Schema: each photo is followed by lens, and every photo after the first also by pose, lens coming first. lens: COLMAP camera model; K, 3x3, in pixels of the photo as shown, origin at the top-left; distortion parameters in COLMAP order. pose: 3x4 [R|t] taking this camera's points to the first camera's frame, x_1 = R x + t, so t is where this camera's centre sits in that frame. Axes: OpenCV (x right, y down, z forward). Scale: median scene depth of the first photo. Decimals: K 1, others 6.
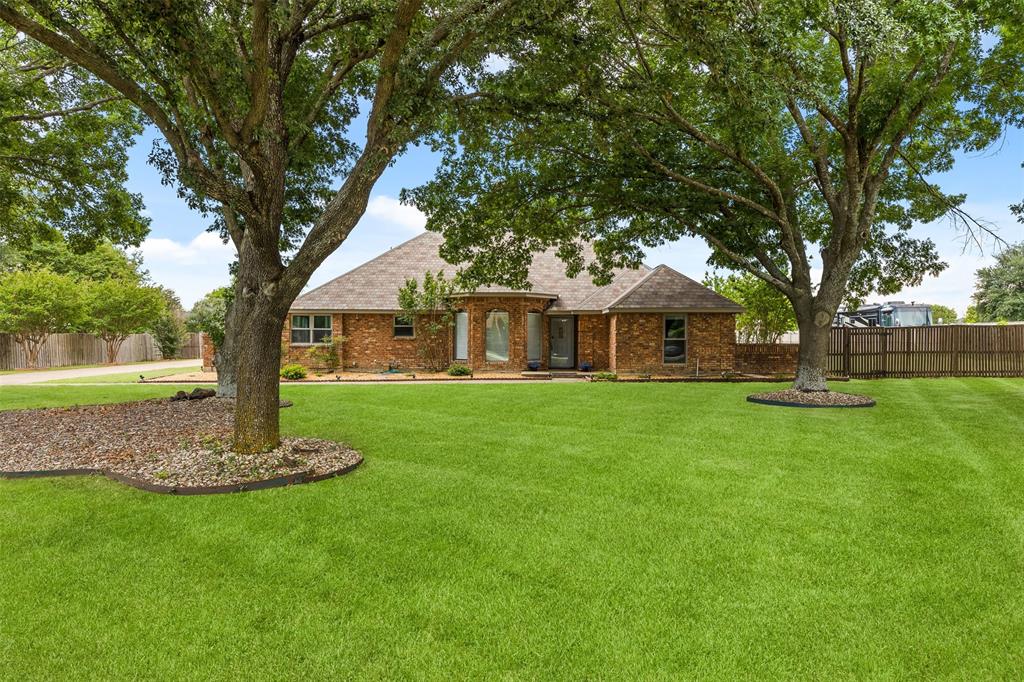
lens RADIAL K [[635.6, 0, 512.0], [0, 635.6, 341.0], [0, 0, 1]] dist [-0.001119, 0.000130]
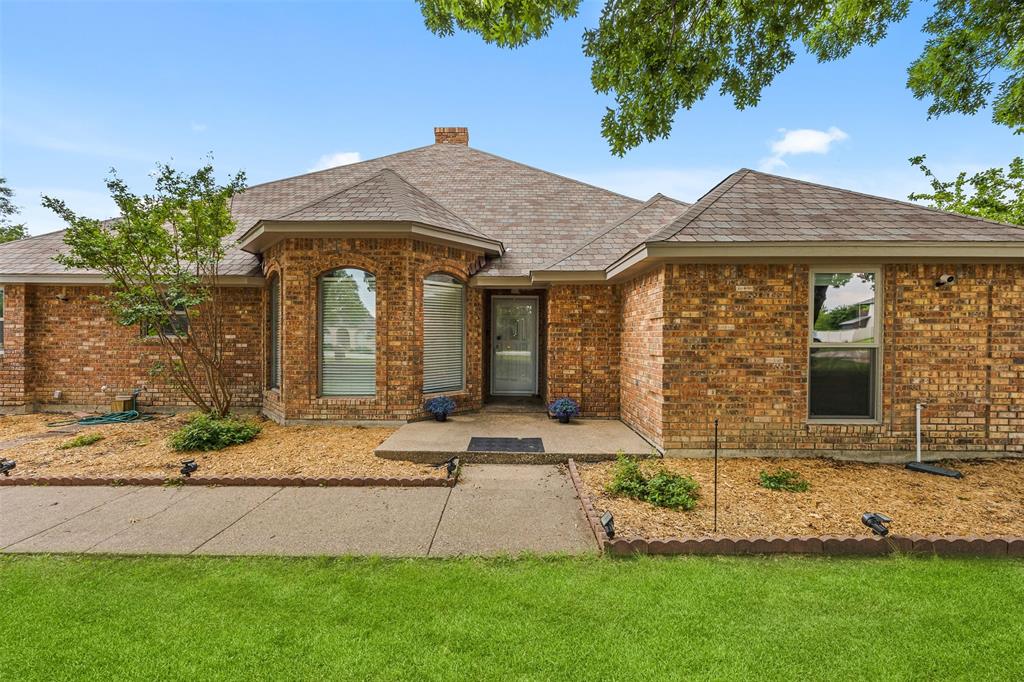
lens RADIAL K [[397.1, 0, 510.3], [0, 397.1, 337.8], [0, 0, 1]] dist [0.000404, 0.000033]
pose [[0.999971, 0.000431, 0.007636, 0.084965], [-0.000454, 0.999995, 0.003038, -0.007242], [-0.007635, -0.003042, 0.999966, 0.803773]]
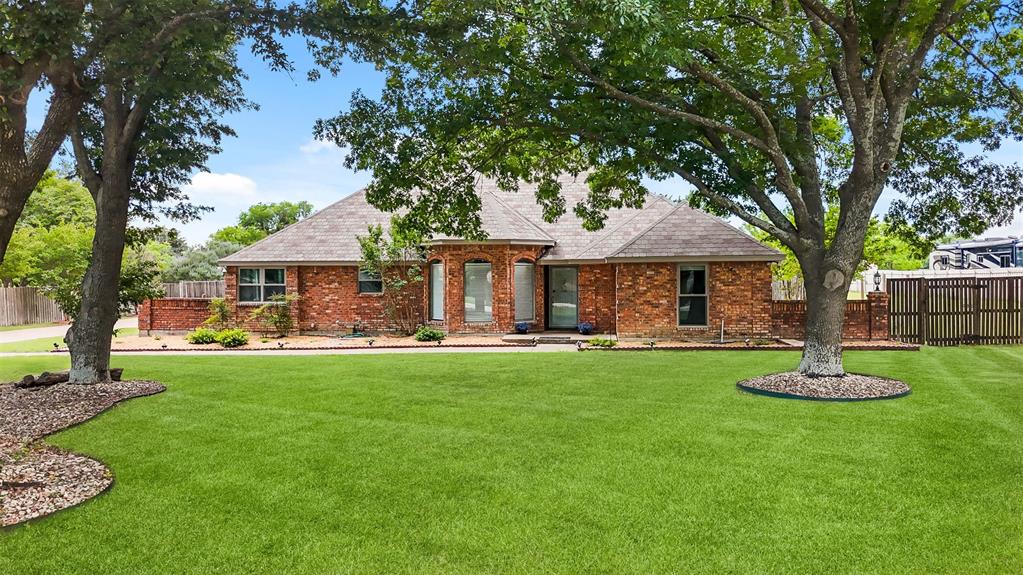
lens RADIAL K [[741.5, 0, 511.5], [0, 741.5, 287.5], [0, 0, 1]] dist [0.091280, -0.097310]
pose [[0.995552, -0.008964, -0.093784, 0.119152], [0.009765, 0.999920, 0.008087, -0.022532], [0.093704, -0.008967, 0.995560, 0.050919]]
